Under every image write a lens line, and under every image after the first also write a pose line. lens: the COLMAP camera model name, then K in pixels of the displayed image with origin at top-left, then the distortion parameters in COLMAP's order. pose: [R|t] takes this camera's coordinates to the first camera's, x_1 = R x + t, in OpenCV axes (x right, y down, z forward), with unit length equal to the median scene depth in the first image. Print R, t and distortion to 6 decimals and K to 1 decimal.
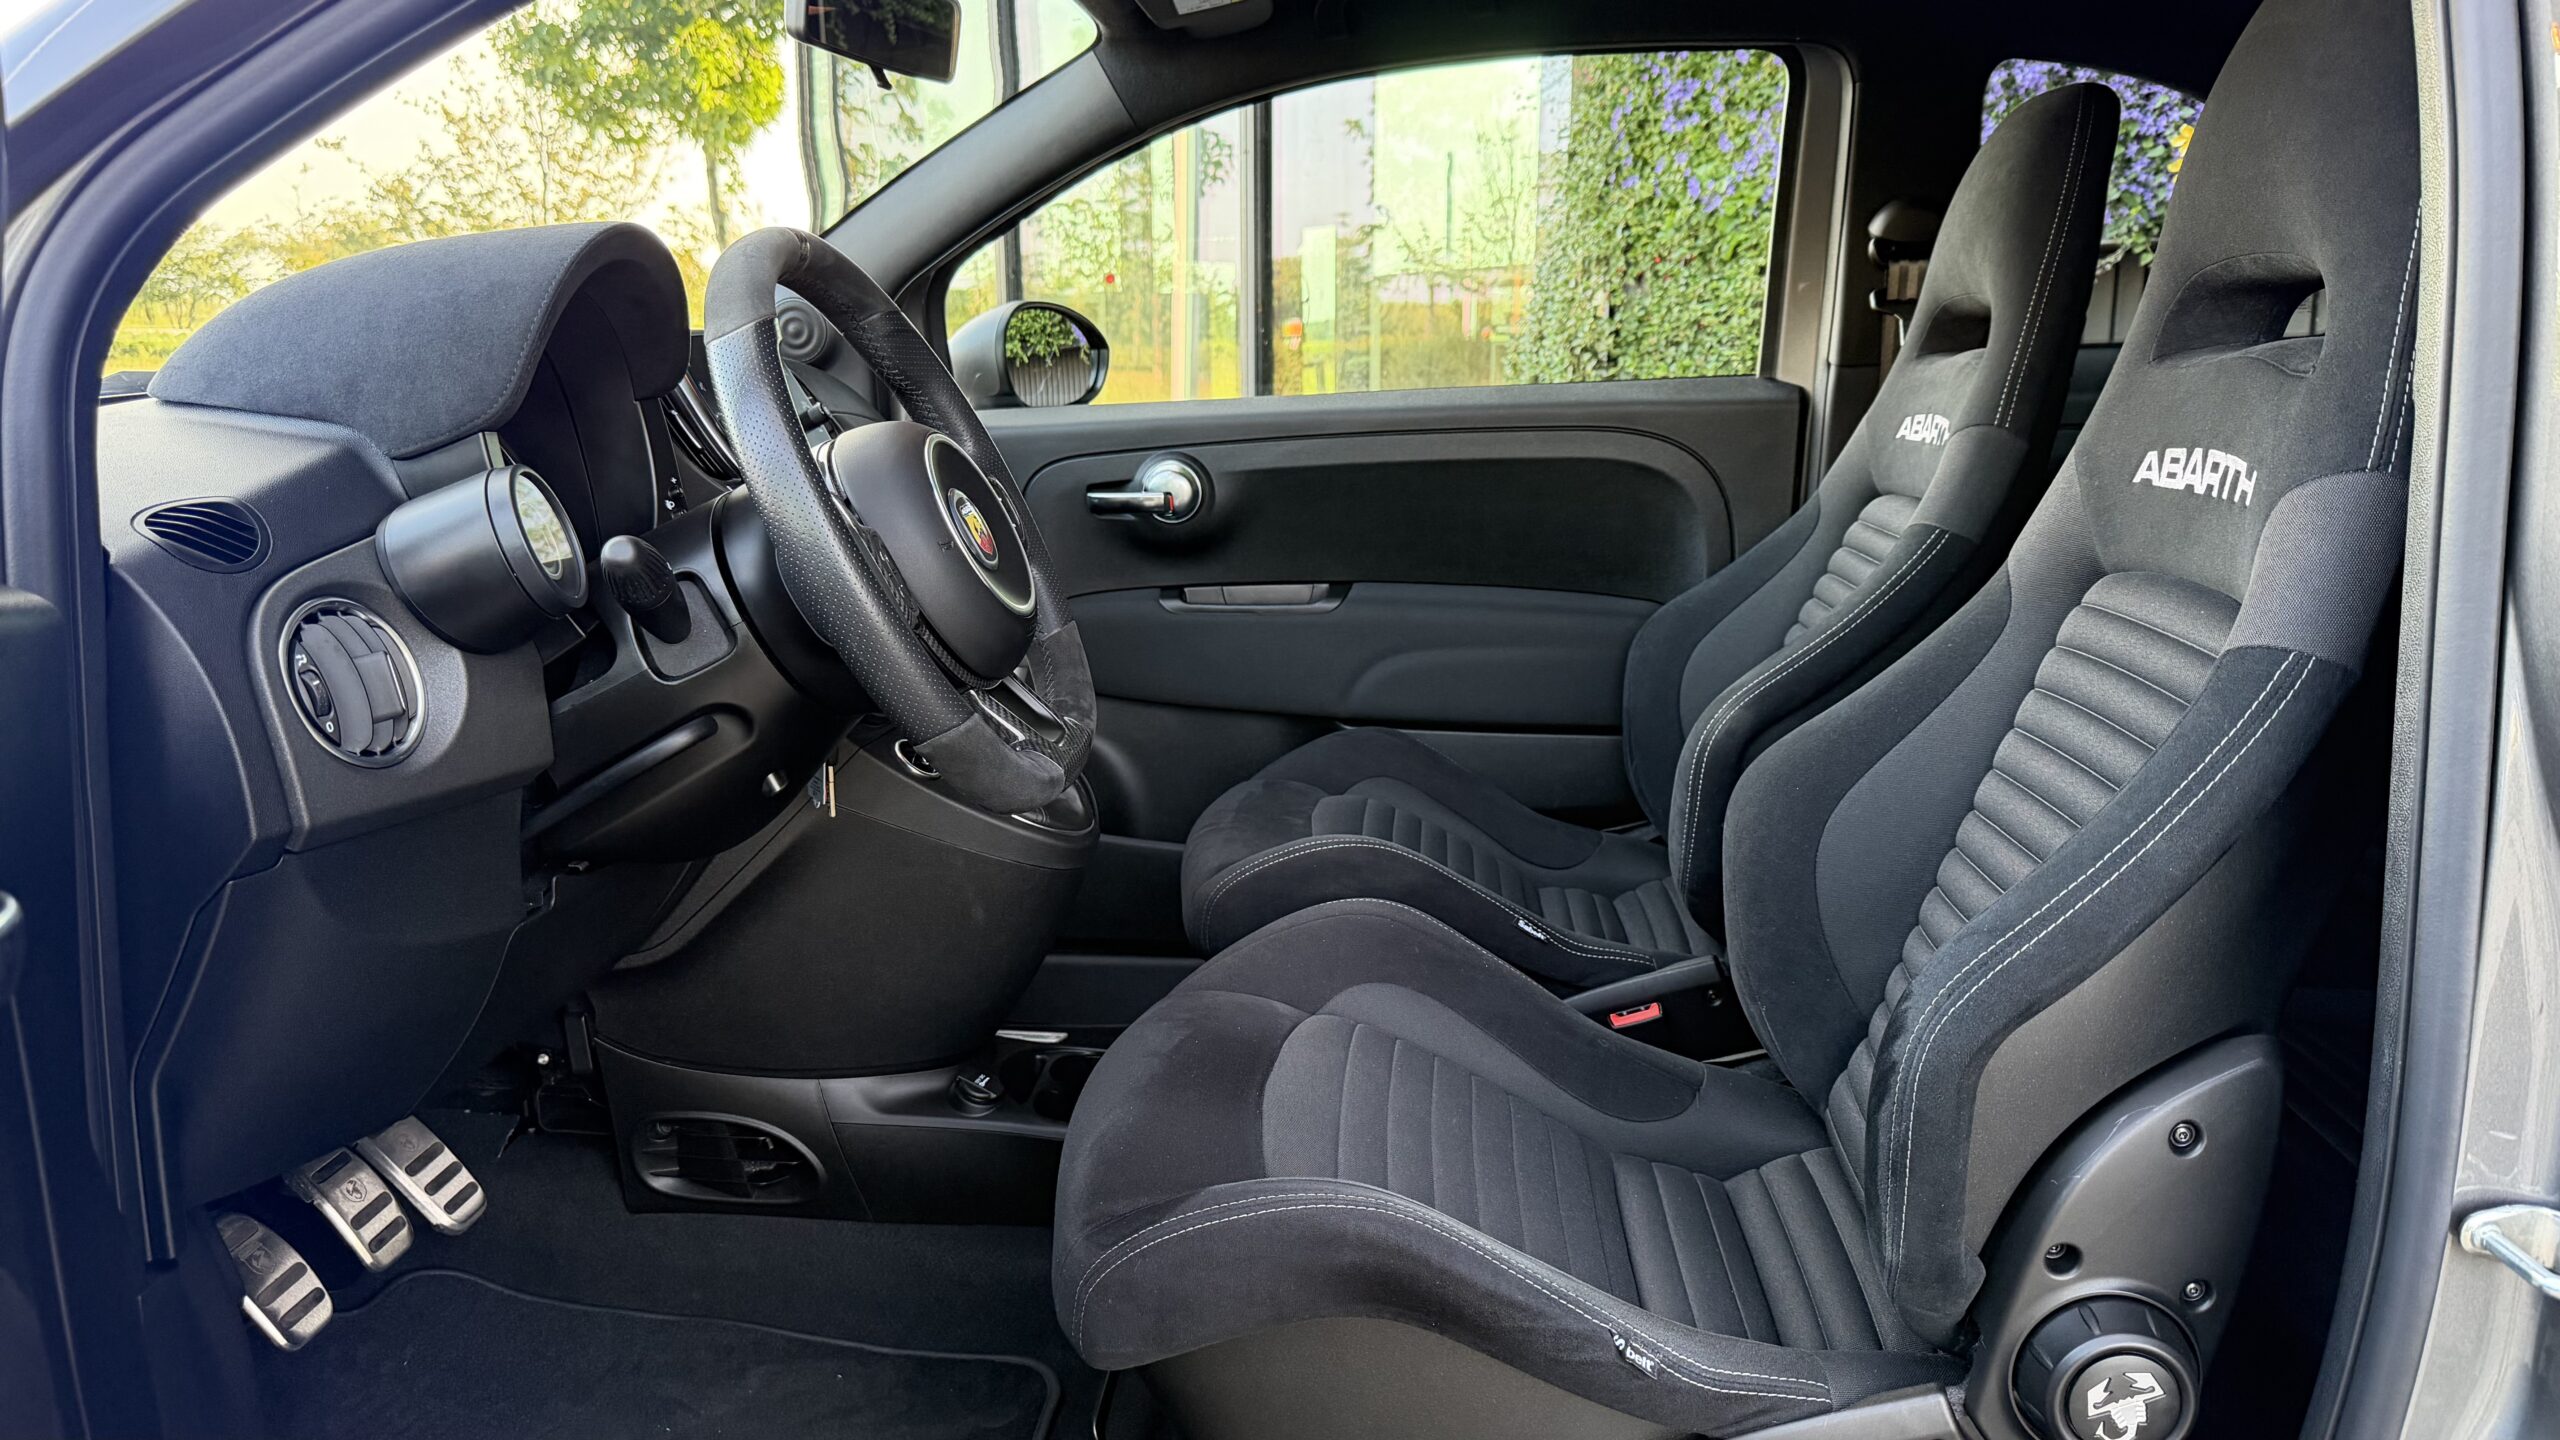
lens RADIAL K [[1786.2, 0, 1278.7], [0, 1786.2, 718.8], [0, 0, 1]] dist [0.019841, -0.033751]
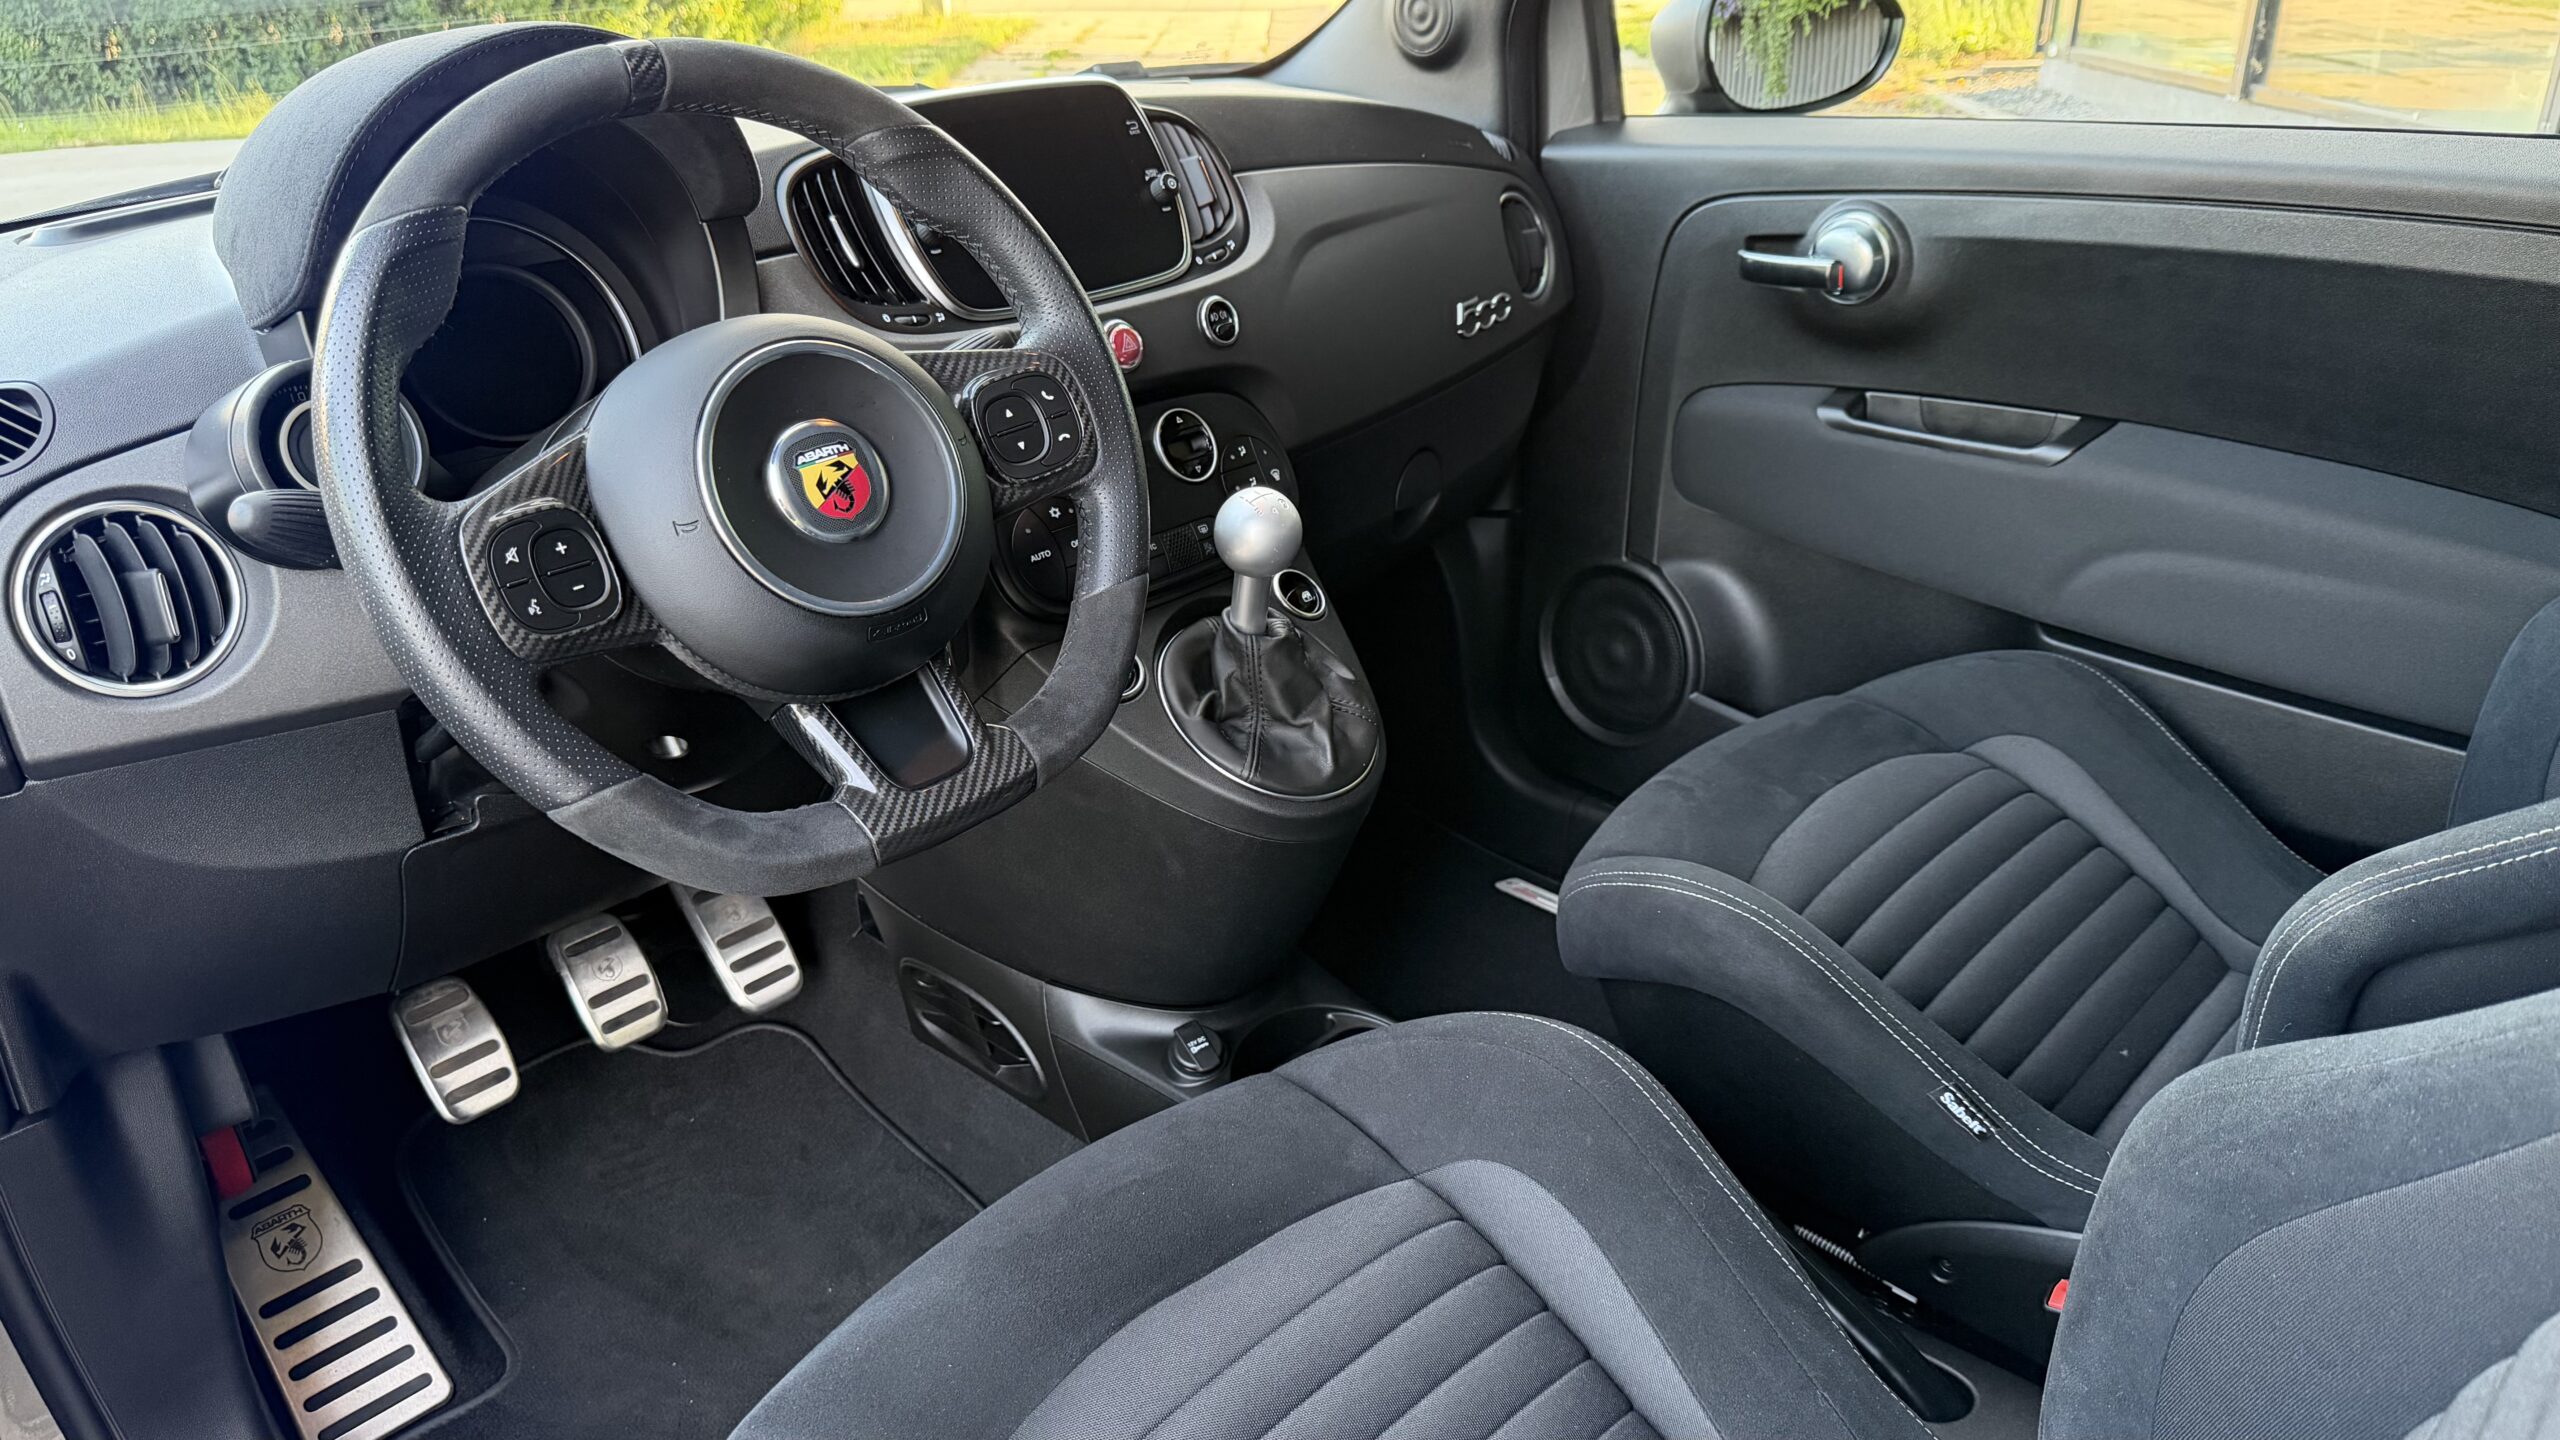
lens RADIAL K [[1786.2, 0, 1279.2], [0, 1786.2, 720.8], [0, 0, 1]] dist [0.019841, -0.033751]
pose [[0.772415, 0.247544, -0.584891, 0.315119], [-0.101219, 0.957126, 0.271413, -0.172854], [0.627001, -0.150441, 0.764354, 0.429042]]
